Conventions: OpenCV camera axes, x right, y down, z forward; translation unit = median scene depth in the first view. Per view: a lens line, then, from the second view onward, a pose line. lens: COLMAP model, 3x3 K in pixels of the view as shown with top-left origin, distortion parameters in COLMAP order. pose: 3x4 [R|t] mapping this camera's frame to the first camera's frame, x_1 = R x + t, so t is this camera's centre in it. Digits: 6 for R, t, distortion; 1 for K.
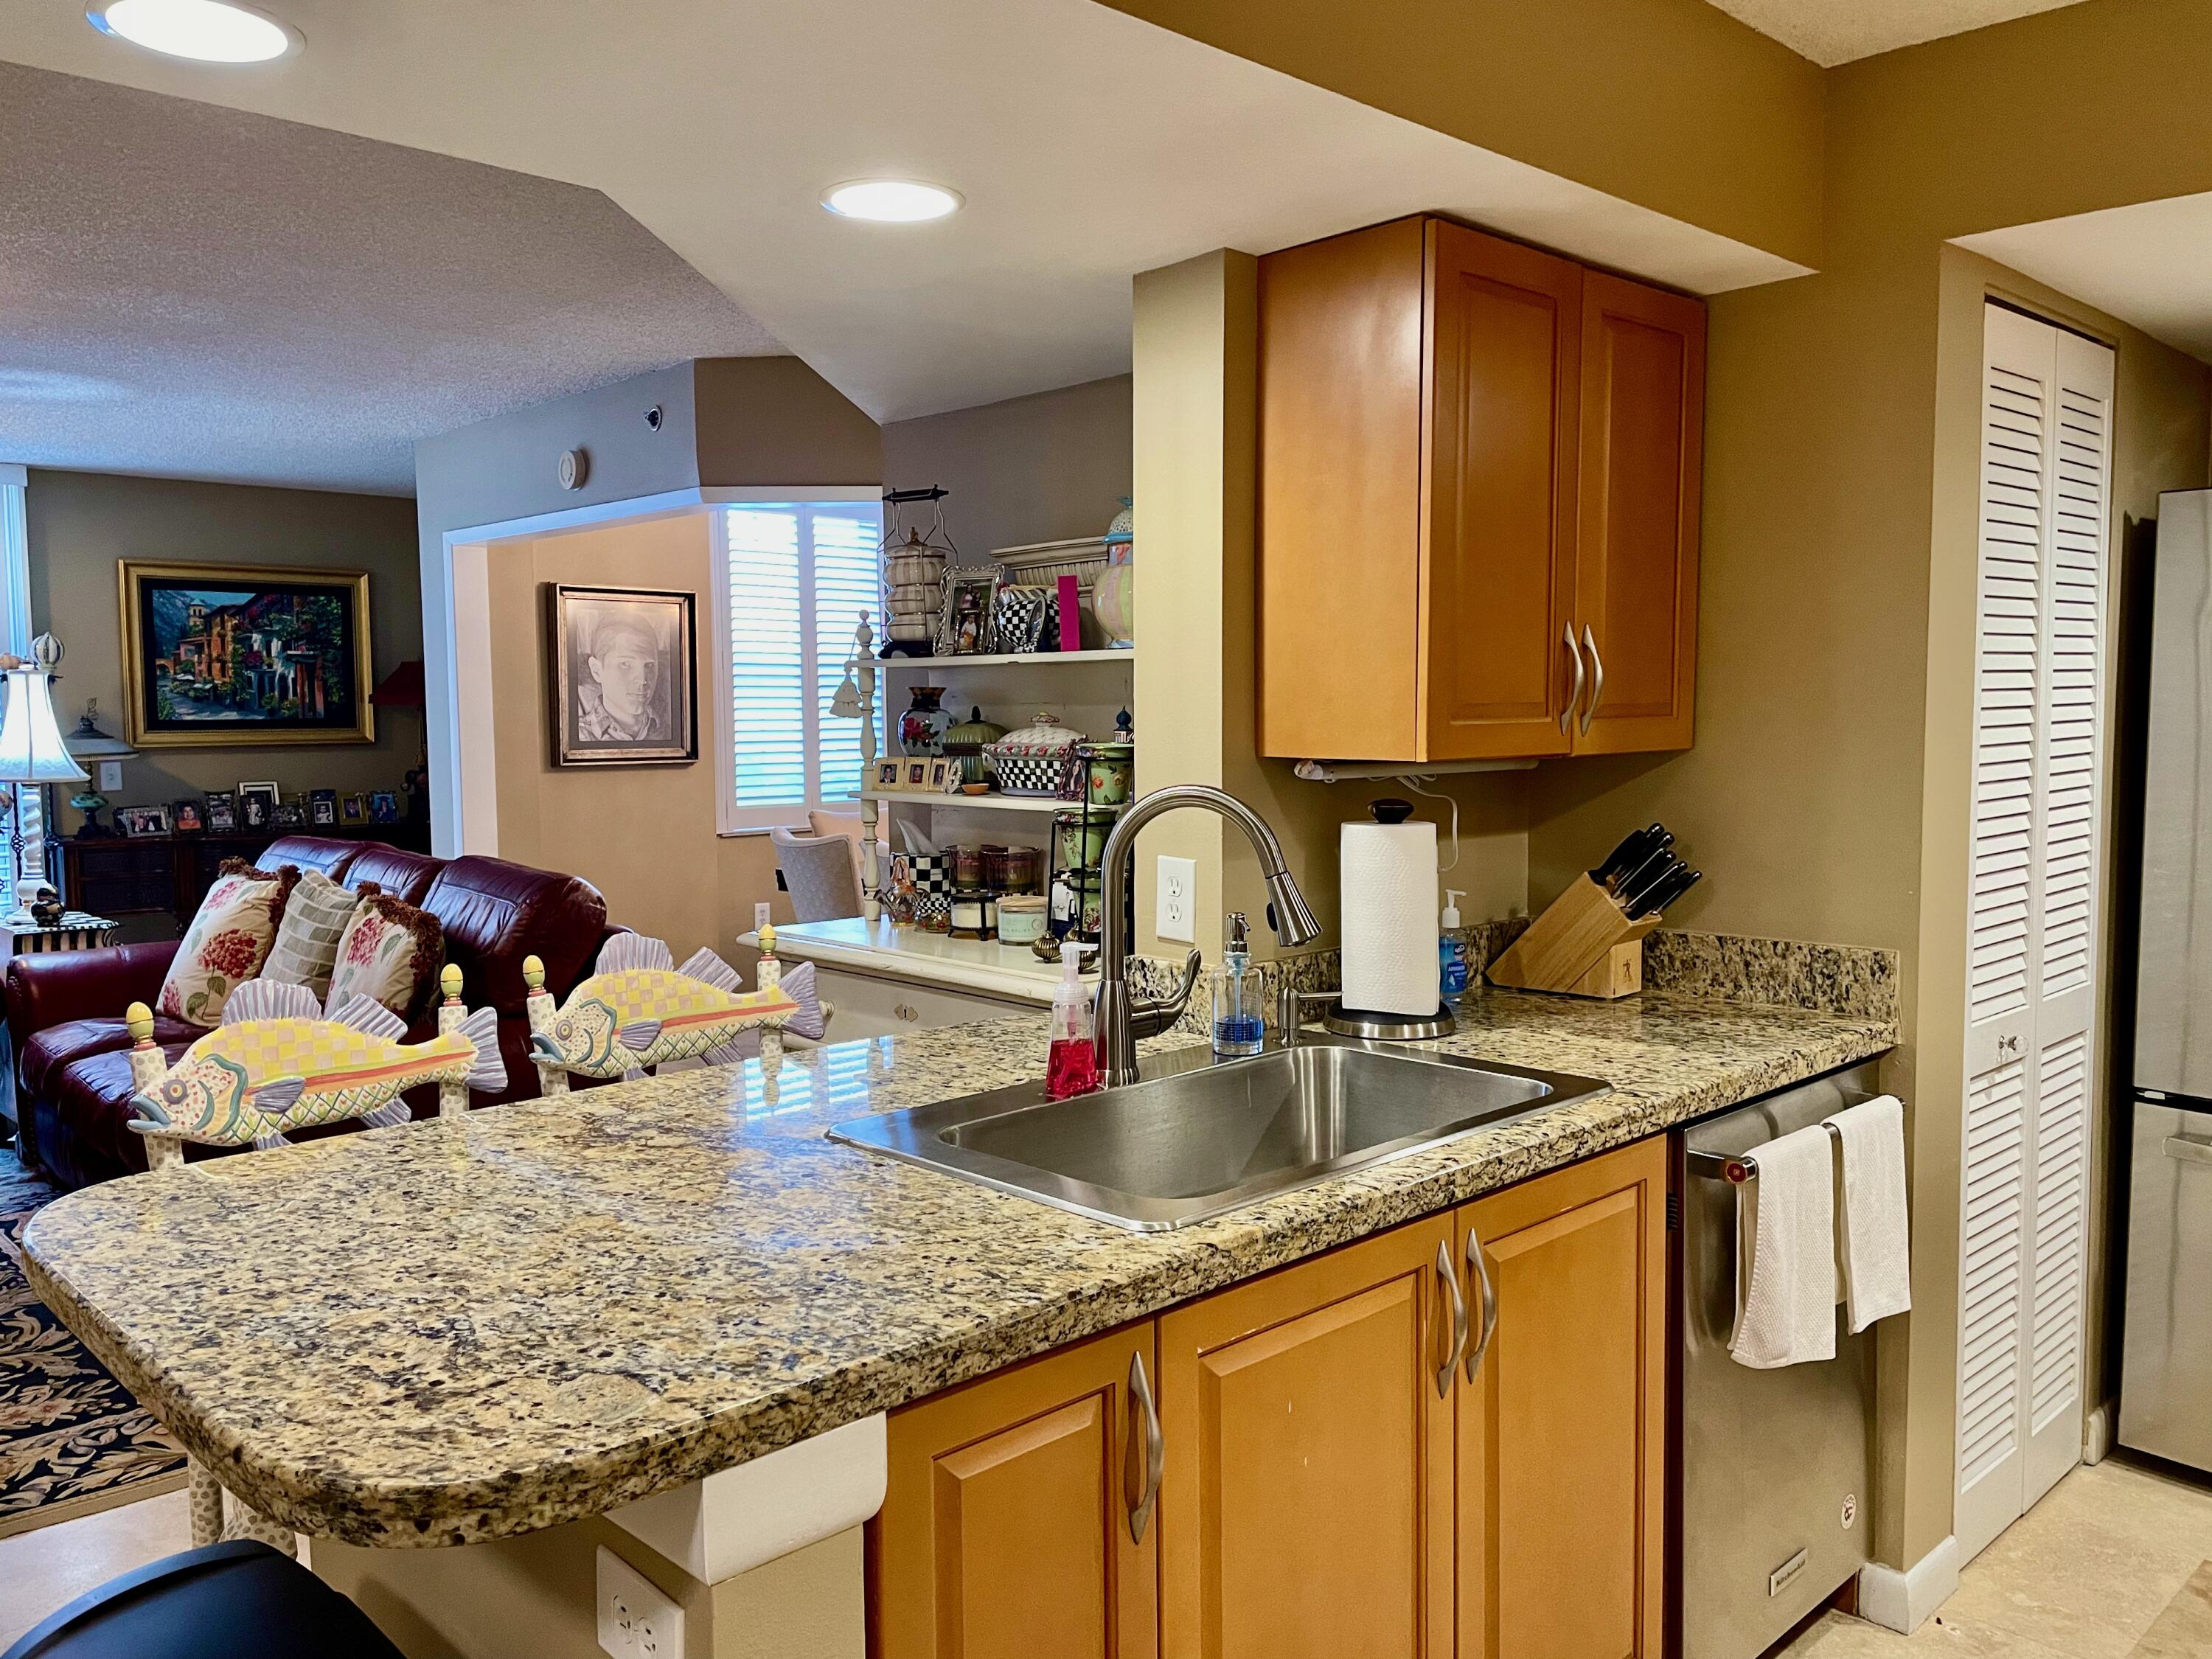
lens RADIAL K [[1683.7, 0, 1106.0], [0, 1683.7, 829.5], [0, 0, 1]] dist [0.098975, -0.132836]
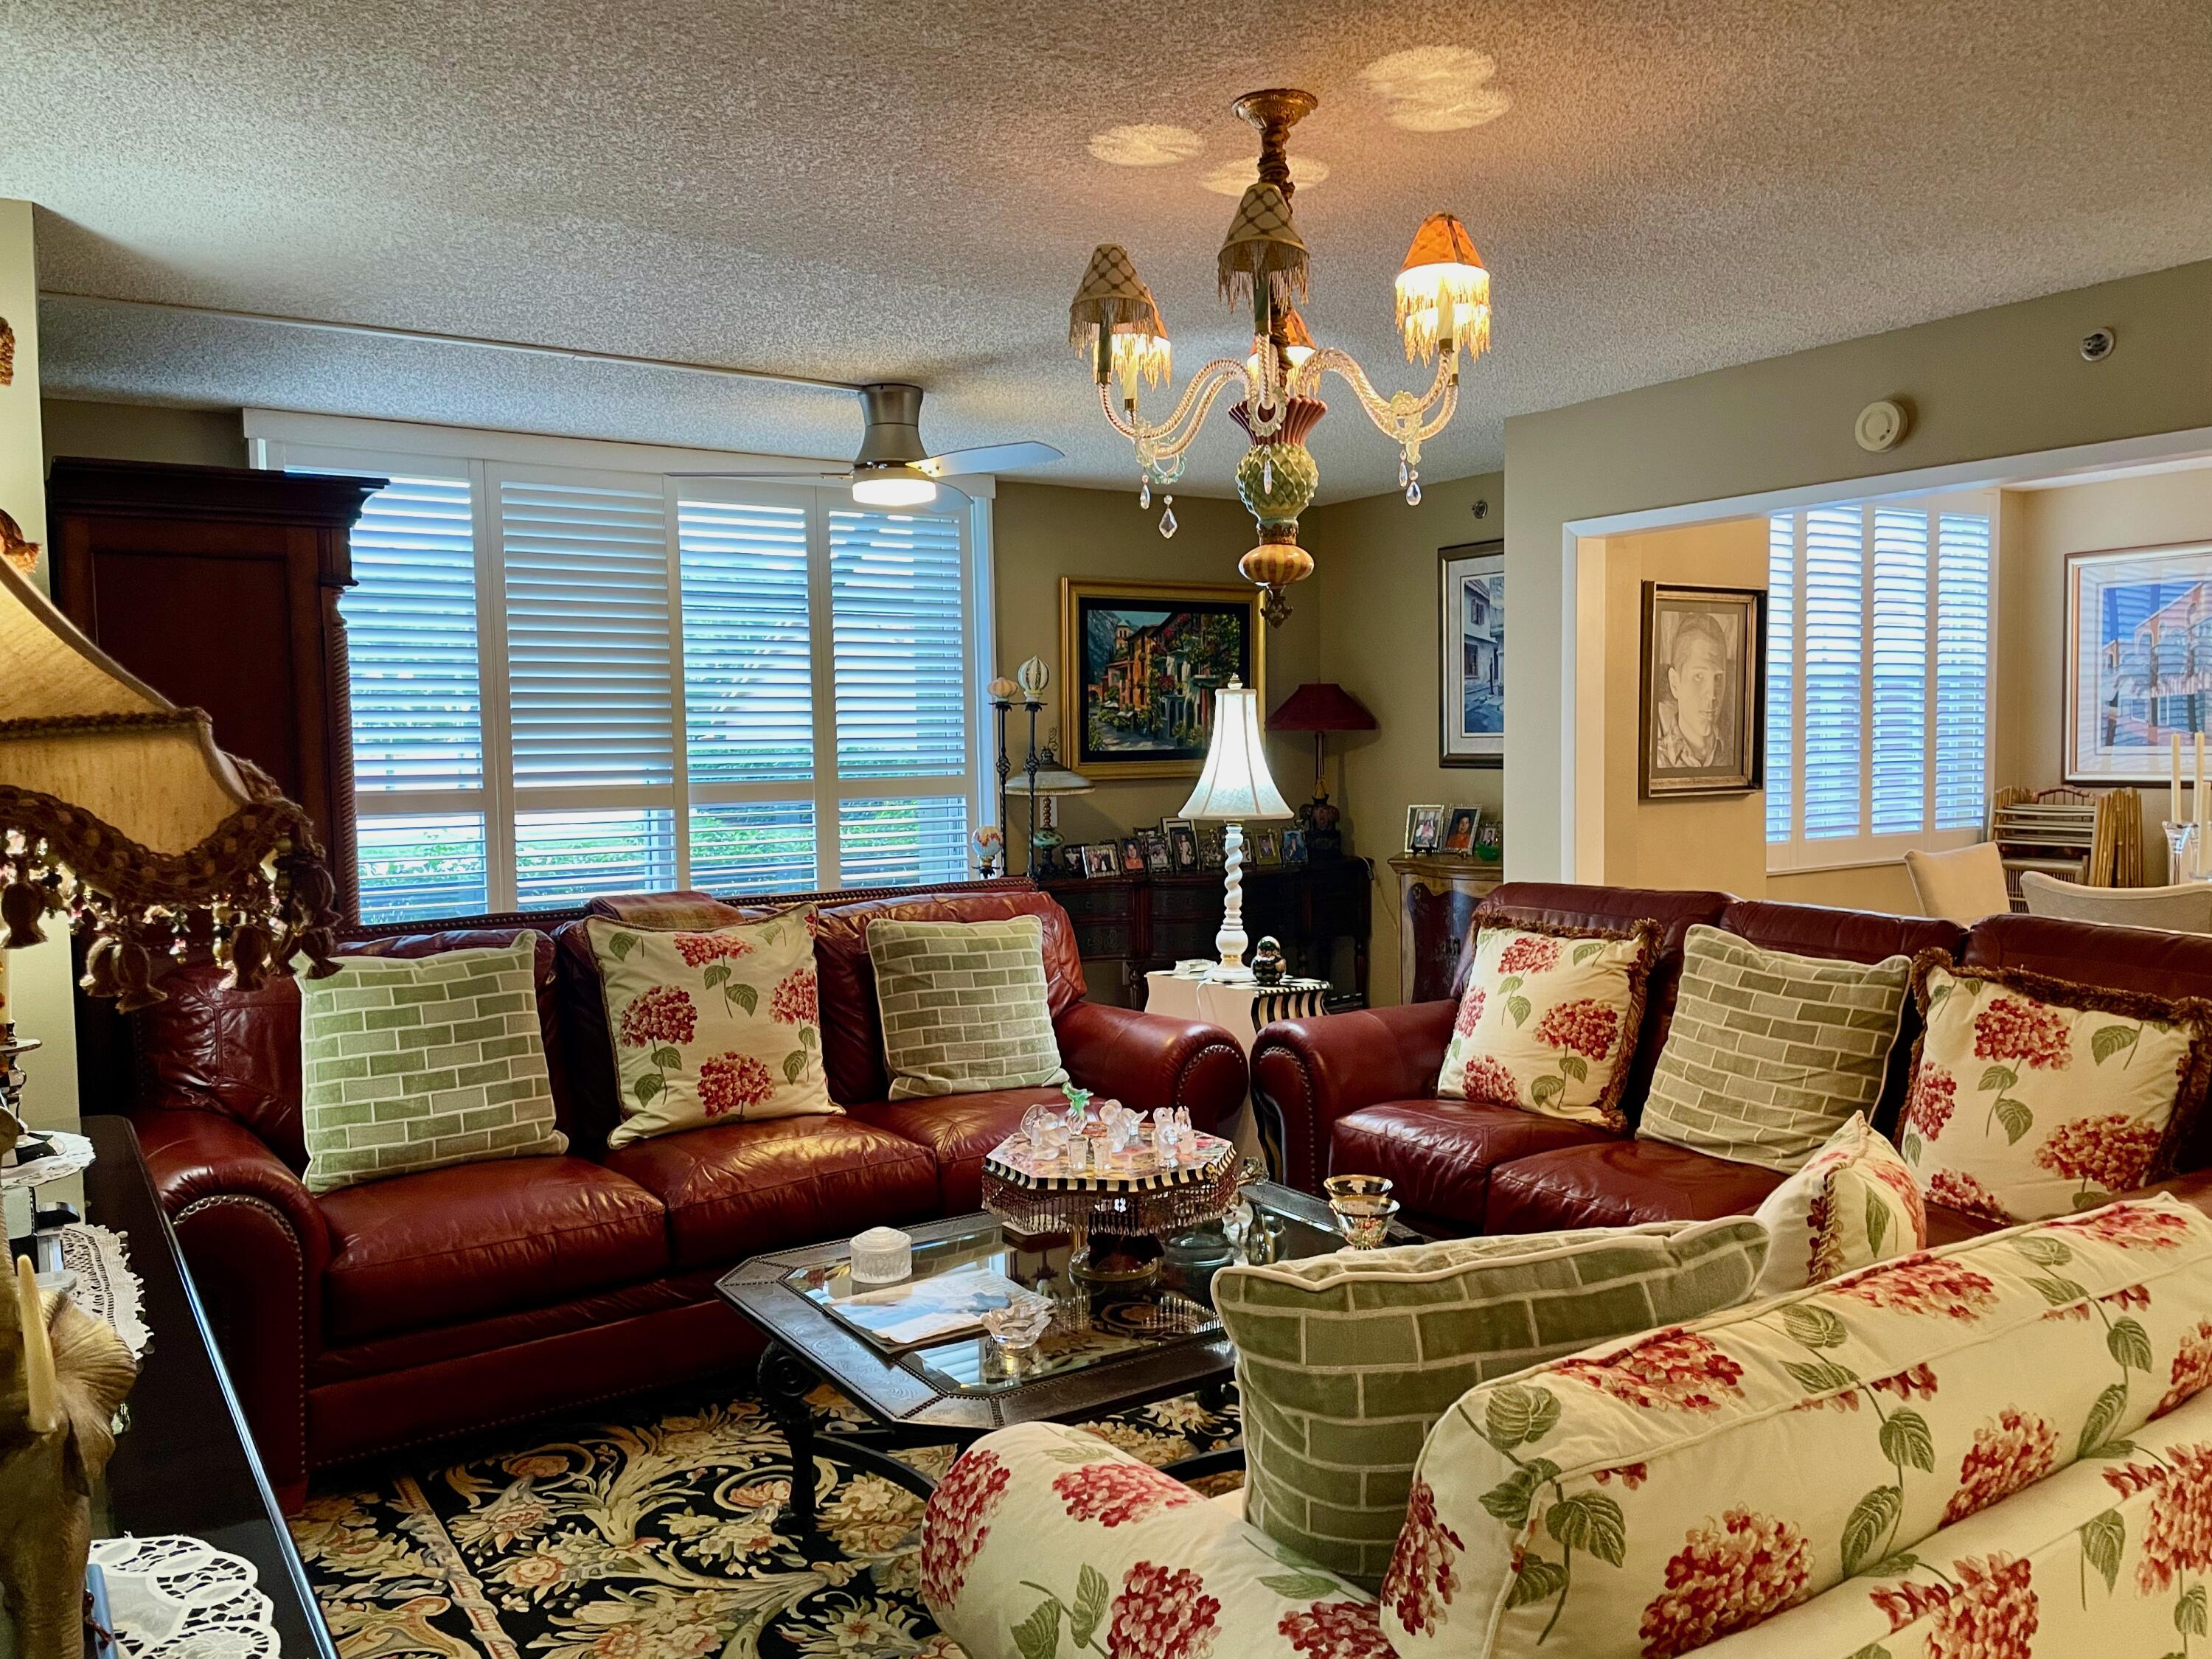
lens RADIAL K [[1683.7, 0, 1106.0], [0, 1683.7, 829.5], [0, 0, 1]] dist [0.098975, -0.132836]
pose [[0.983853, -0.000093, -0.178981, -0.386139], [-0.003537, 0.999794, -0.019963, -0.003347], [0.178946, 0.020274, 0.983650, 0.109462]]
